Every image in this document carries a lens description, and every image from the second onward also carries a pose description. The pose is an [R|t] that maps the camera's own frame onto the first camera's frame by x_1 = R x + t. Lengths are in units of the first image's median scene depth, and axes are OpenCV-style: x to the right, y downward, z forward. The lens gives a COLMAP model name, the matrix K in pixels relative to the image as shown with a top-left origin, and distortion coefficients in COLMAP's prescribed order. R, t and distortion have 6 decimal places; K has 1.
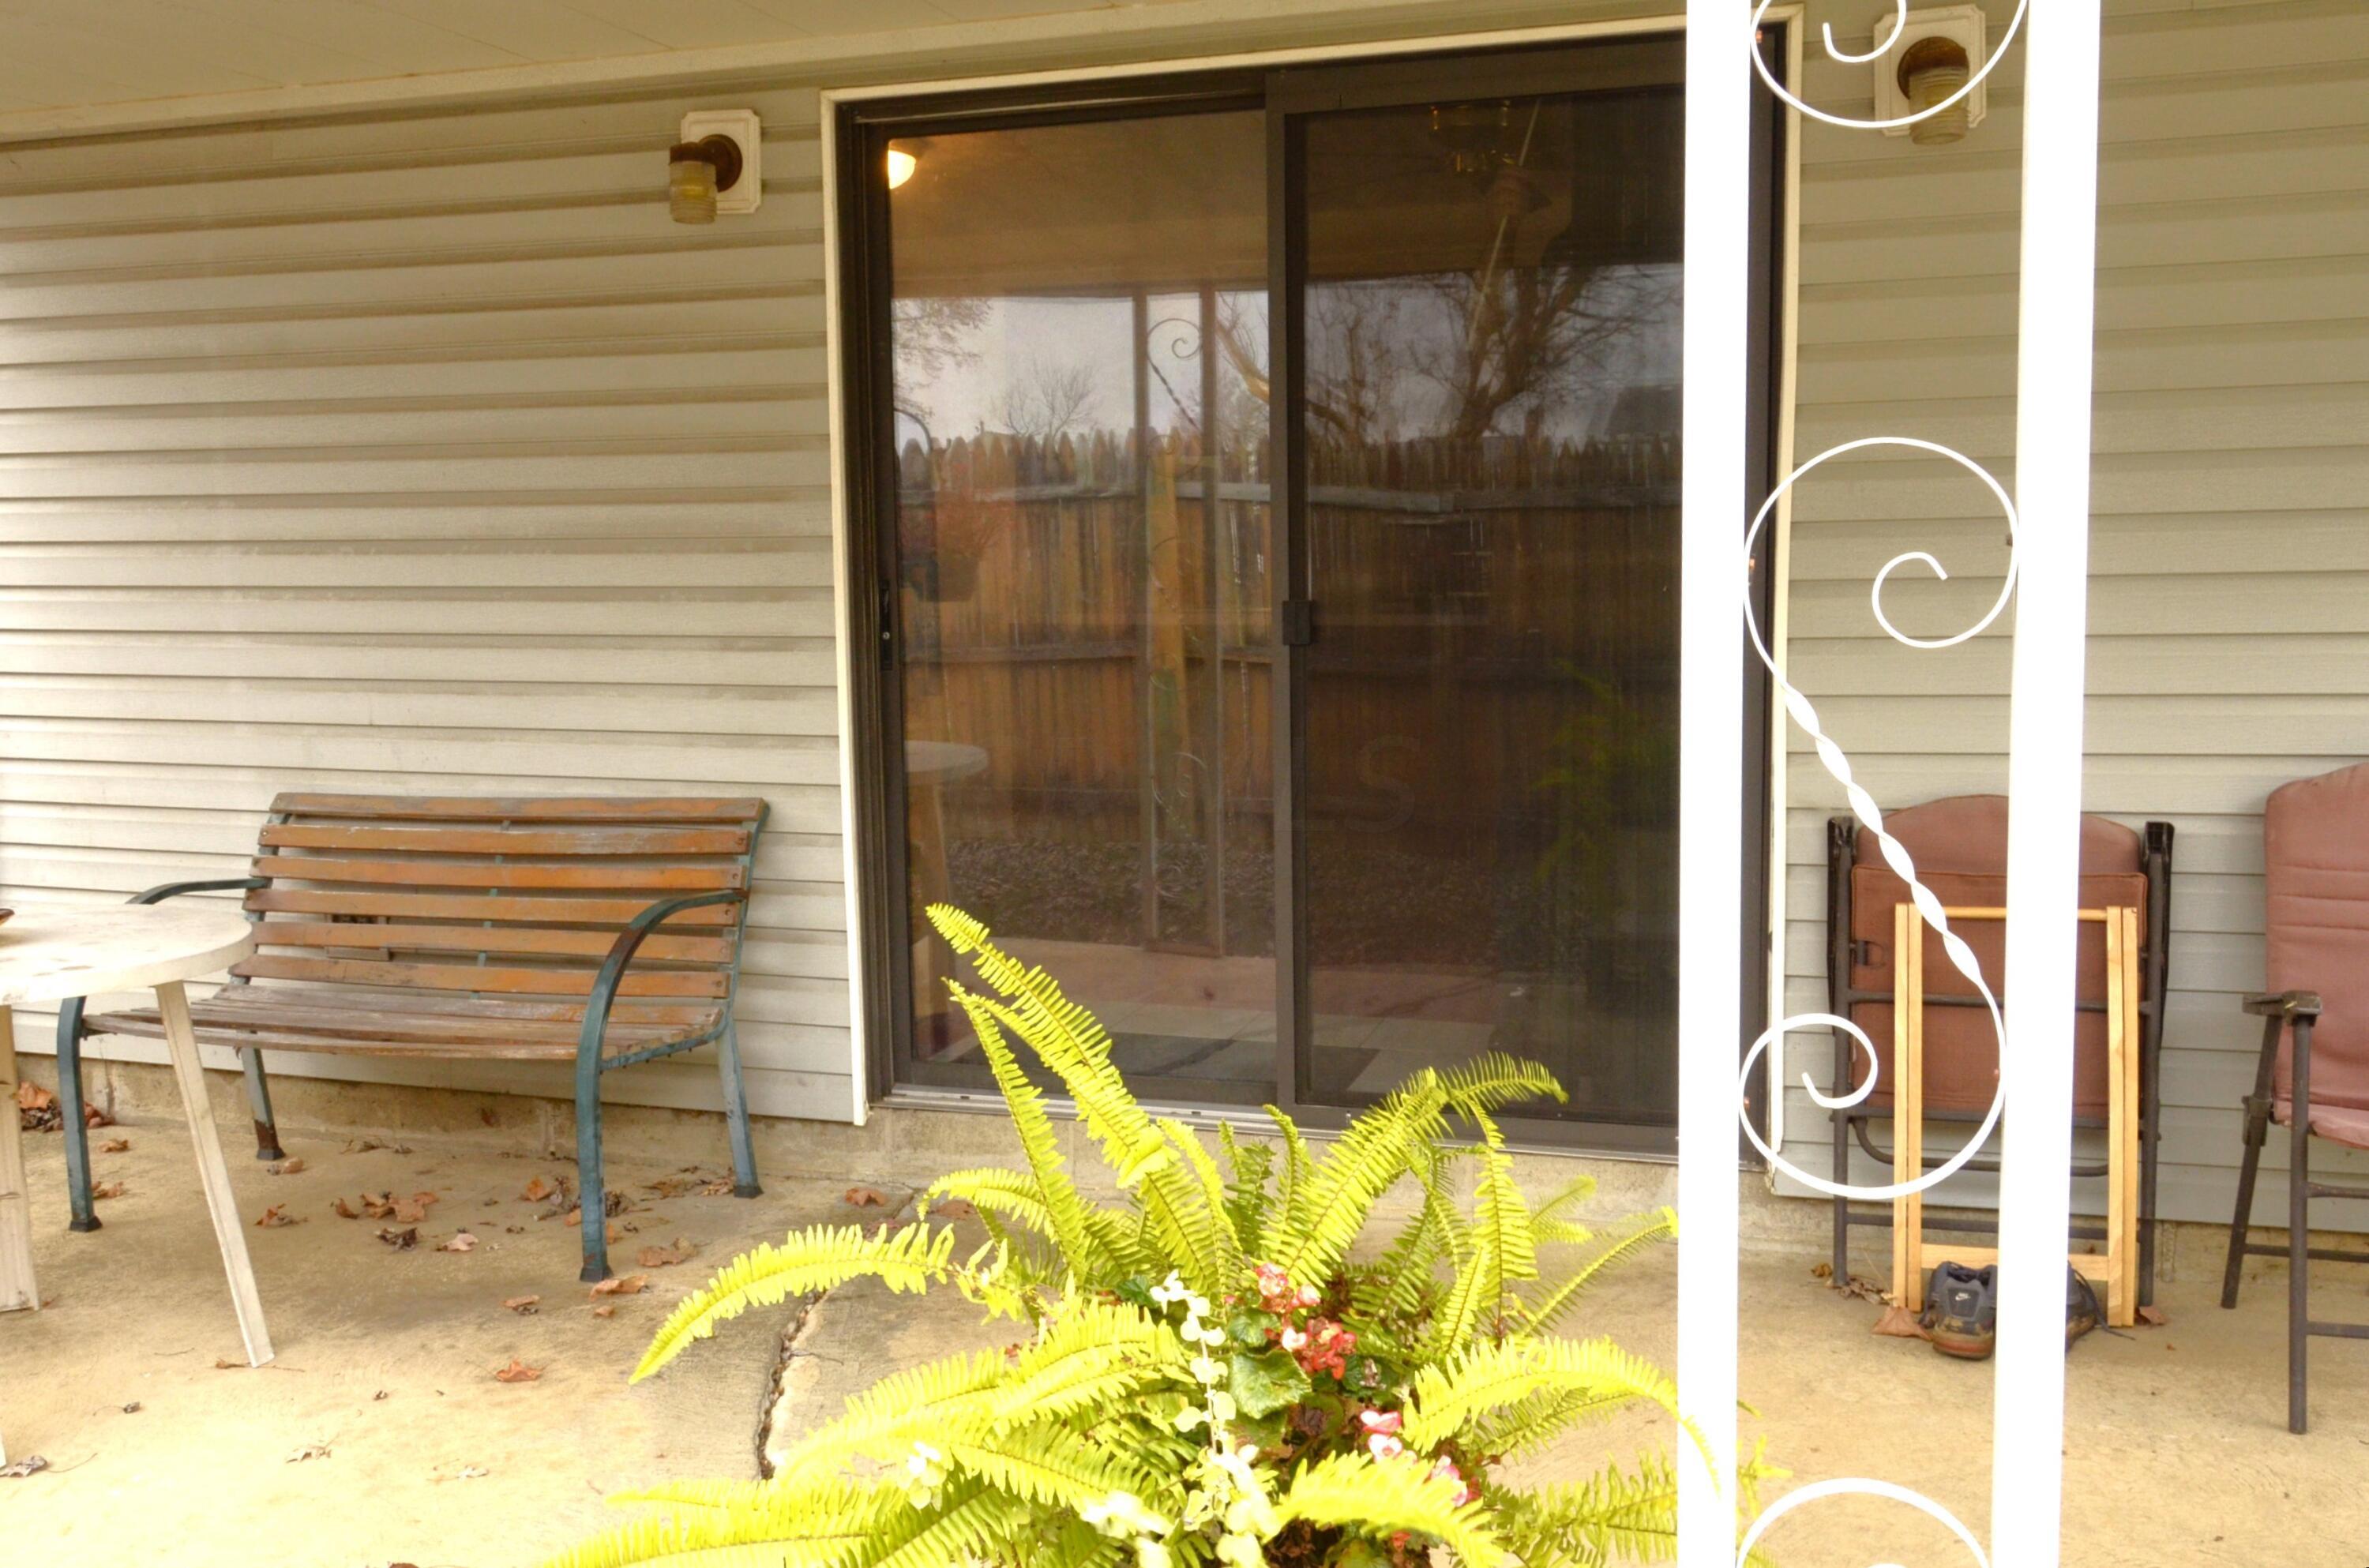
lens RADIAL K [[2111.2, 0, 1185.4], [0, 2111.2, 740.6], [0, 0, 1]] dist [-0.004211, -0.002359]
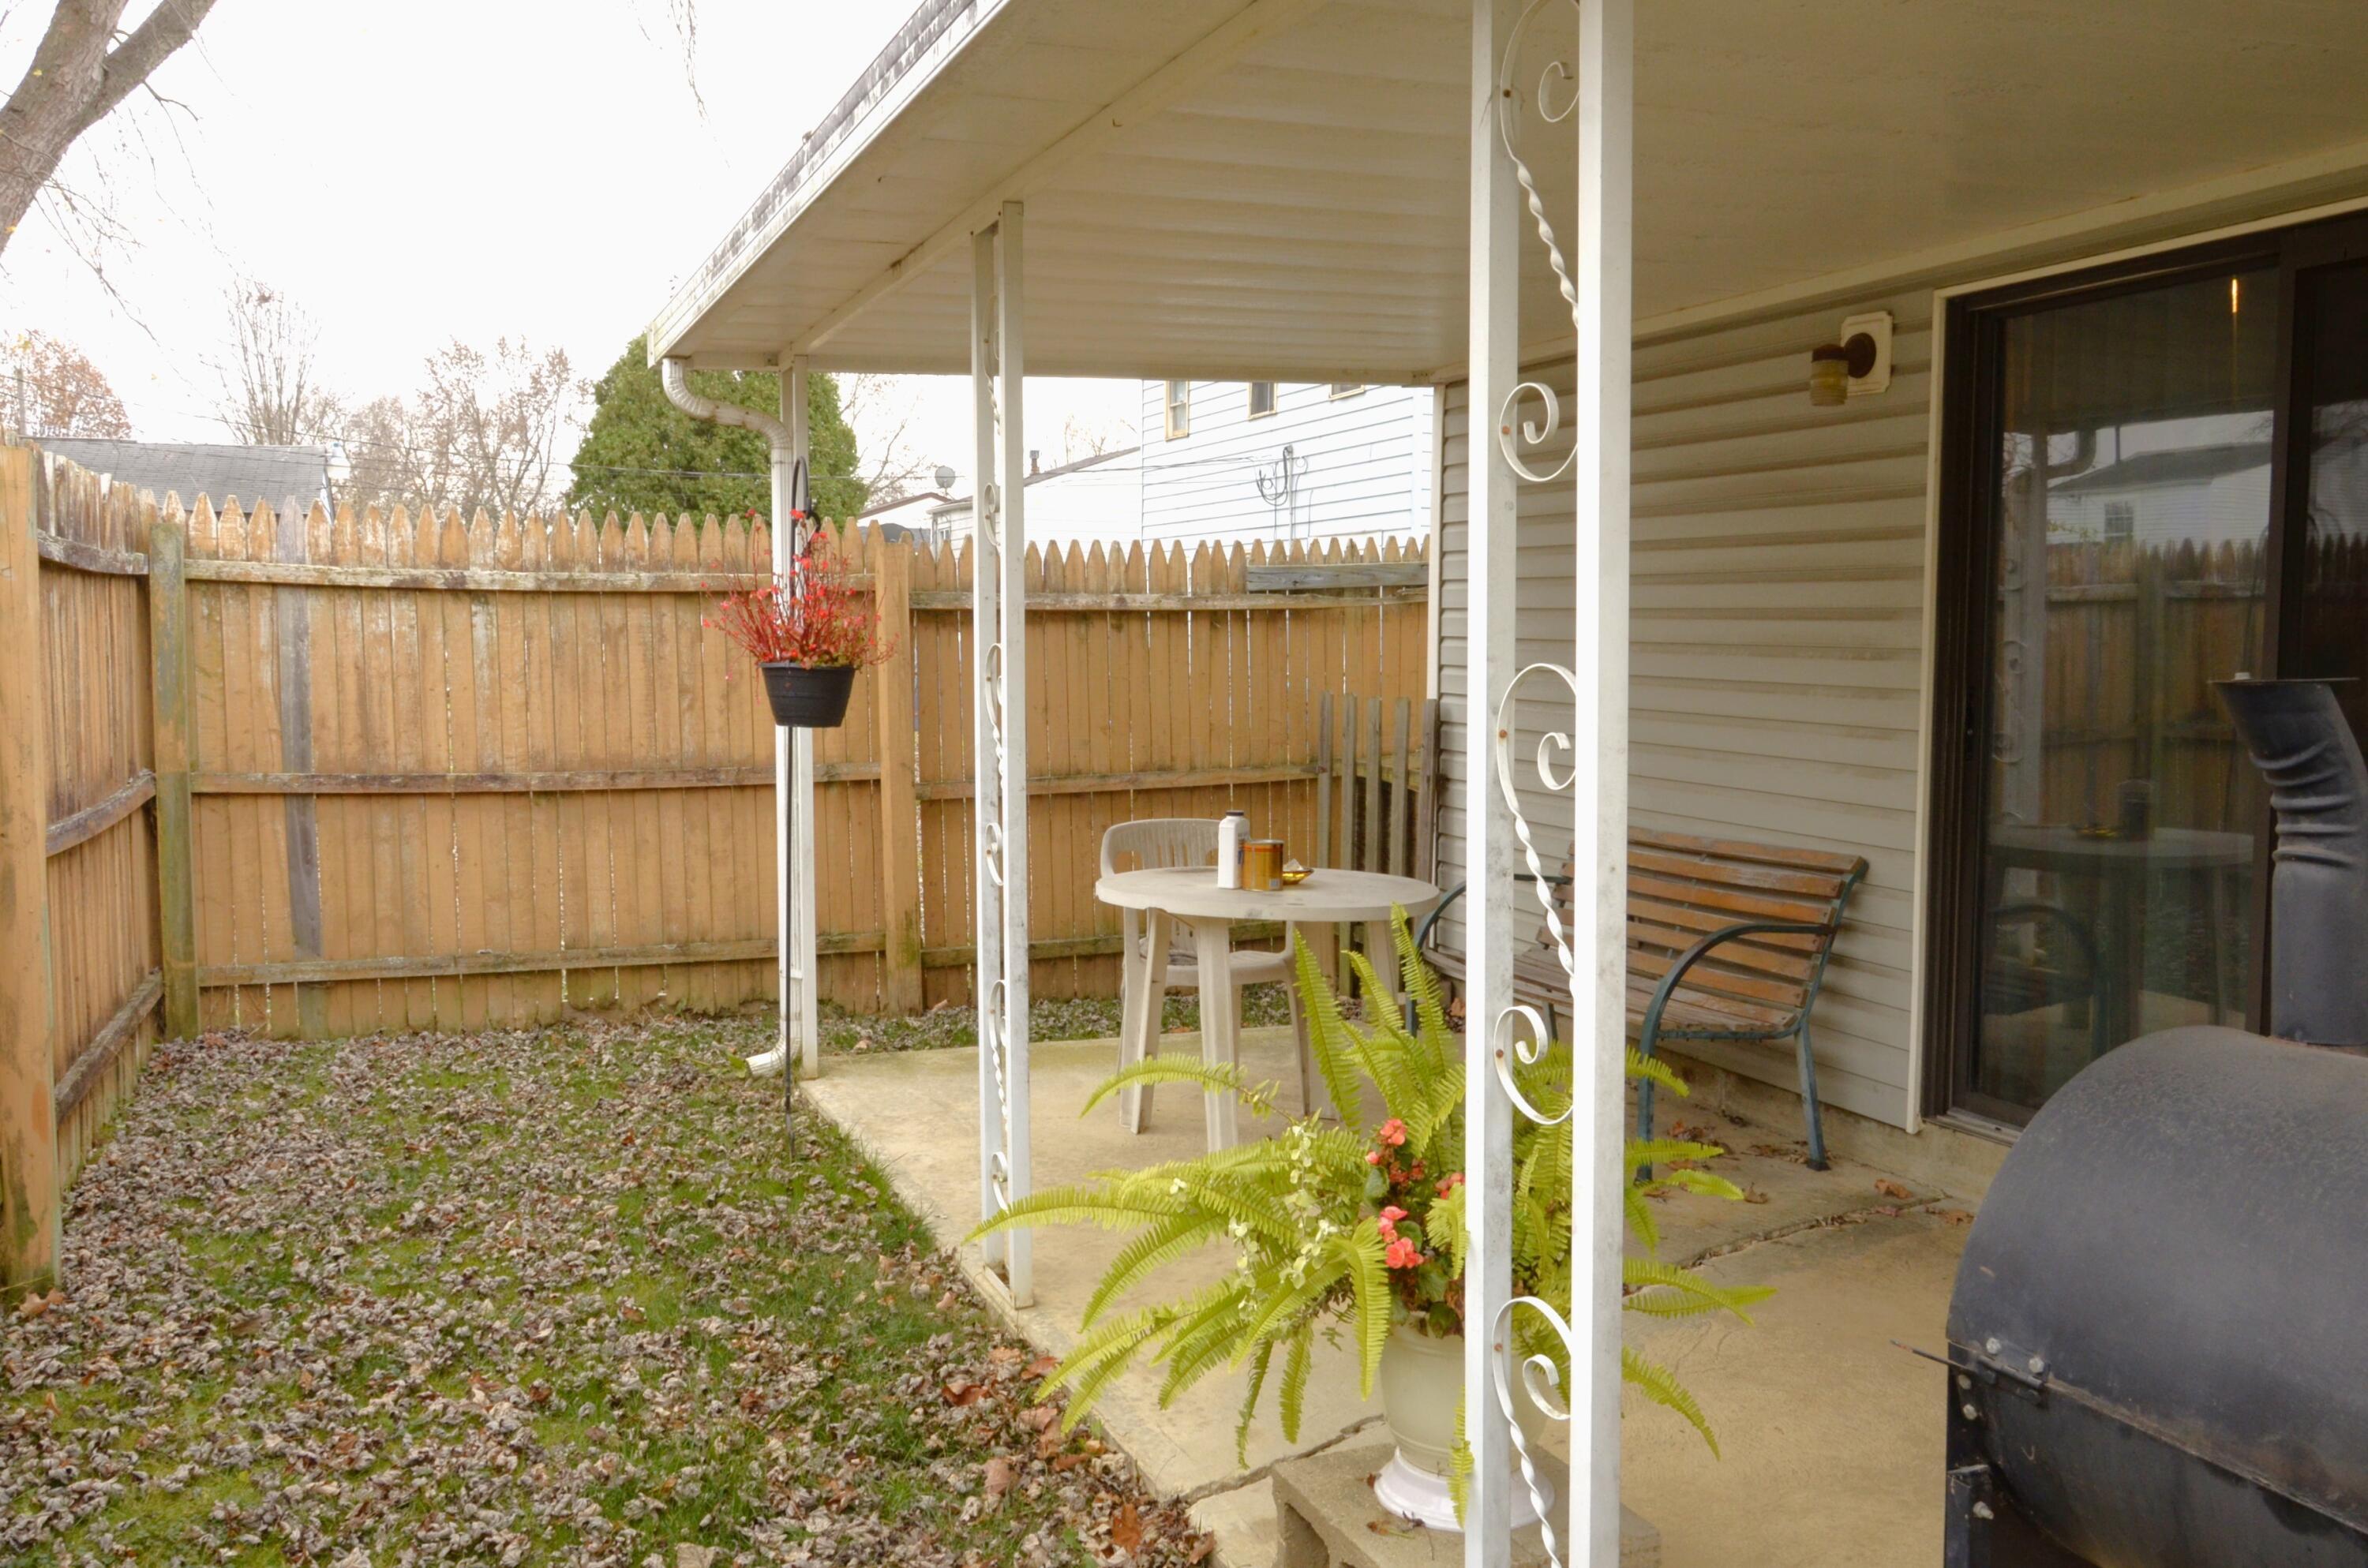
lens RADIAL K [[2110.2, 0, 1184.9], [0, 2110.2, 740.6], [0, 0, 1]] dist [-0.004211, -0.002359]
pose [[0.613438, 0.058364, -0.787583, 0.543996], [-0.085648, 0.996300, 0.007120, -0.015823], [0.785085, 0.063087, 0.616167, -0.090639]]
